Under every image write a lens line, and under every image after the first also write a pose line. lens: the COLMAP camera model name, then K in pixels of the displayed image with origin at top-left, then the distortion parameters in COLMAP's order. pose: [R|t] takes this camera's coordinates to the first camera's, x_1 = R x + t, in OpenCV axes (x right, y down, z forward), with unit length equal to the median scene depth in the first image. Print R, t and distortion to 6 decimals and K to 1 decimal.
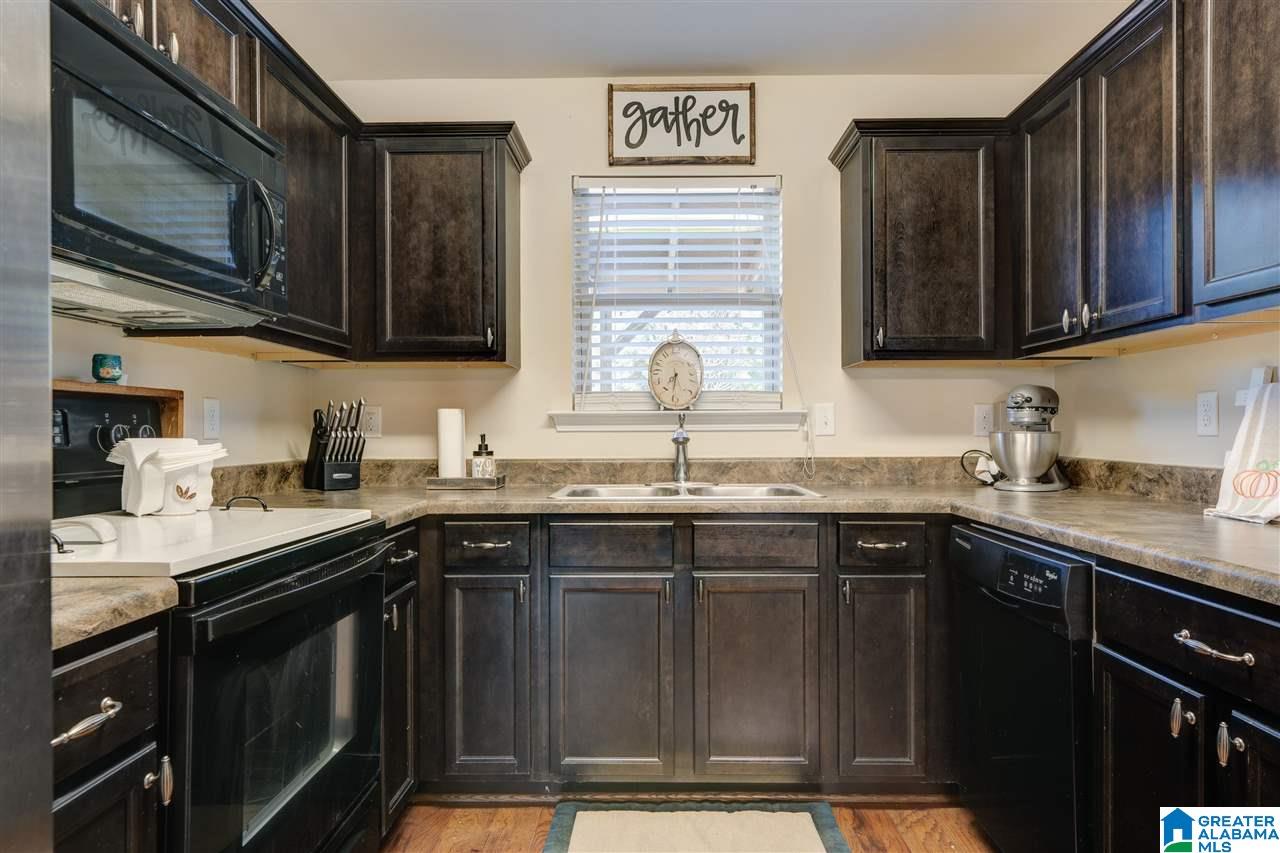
lens RADIAL K [[745.7, 0, 649.4], [0, 745.7, 429.0], [0, 0, 1]] dist [-0.006912, 0.002226]
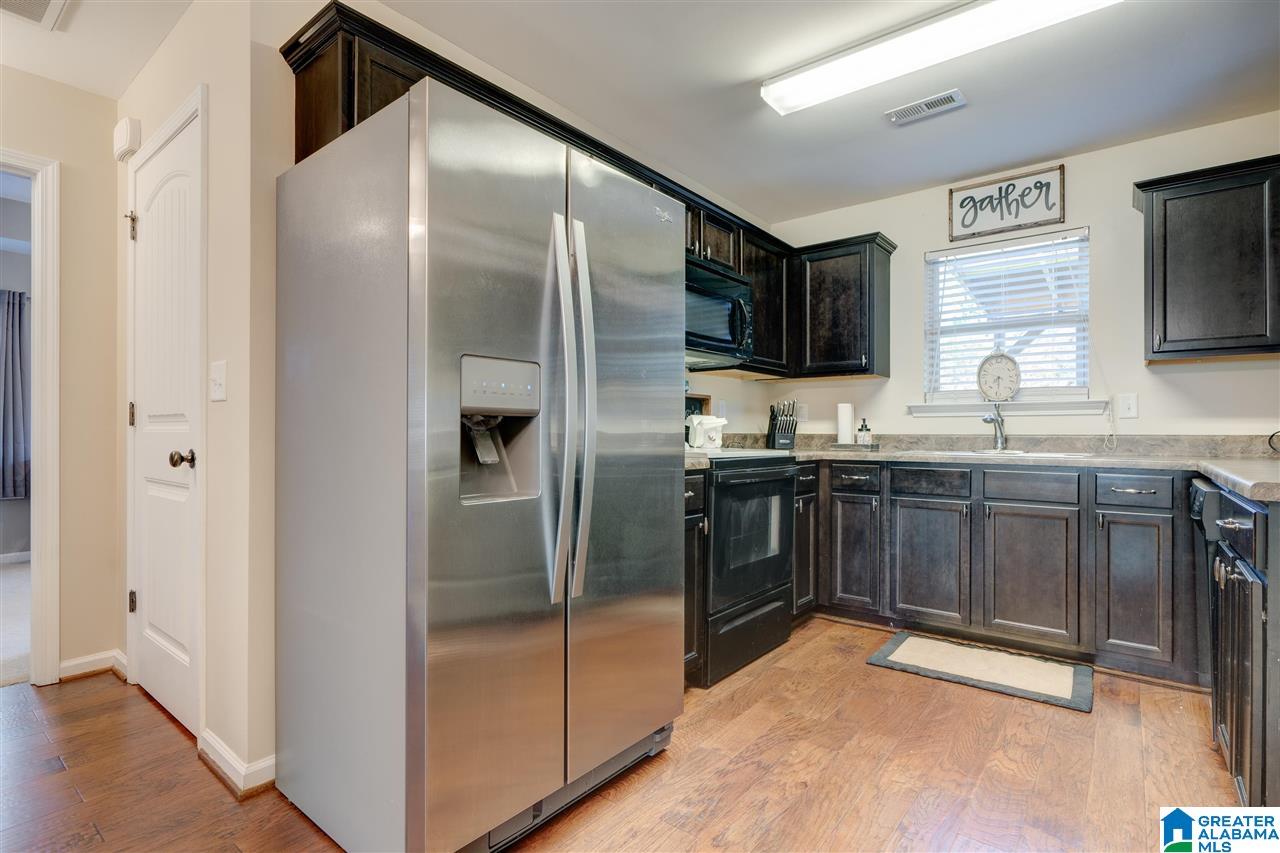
lens RADIAL K [[611.1, 0, 645.1], [0, 611.1, 427.7], [0, 0, 1]] dist [-0.012998, 0.000205]
pose [[0.788686, 0.002011, -0.614793, 0.247481], [-0.006563, 0.999965, -0.005148, 0.040768], [0.614761, 0.008095, 0.788672, -0.406062]]
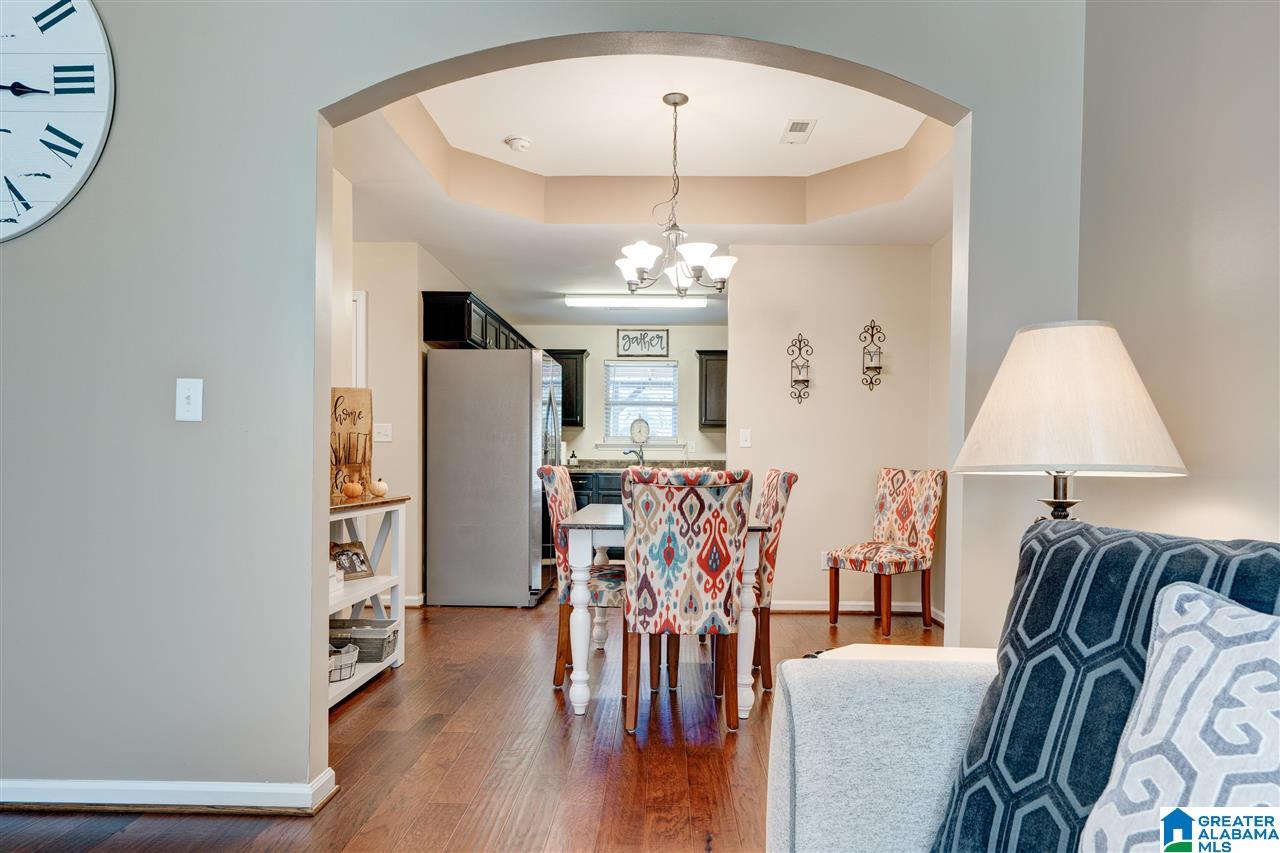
lens RADIAL K [[745.7, 0, 640.2], [0, 745.7, 433.3], [0, 0, 1]] dist [-0.006912, 0.002226]
pose [[0.999616, 0.007043, -0.026811, 0.126332], [-0.008112, 0.999167, -0.040004, 0.058814], [0.026507, 0.040206, 0.998840, -2.078098]]
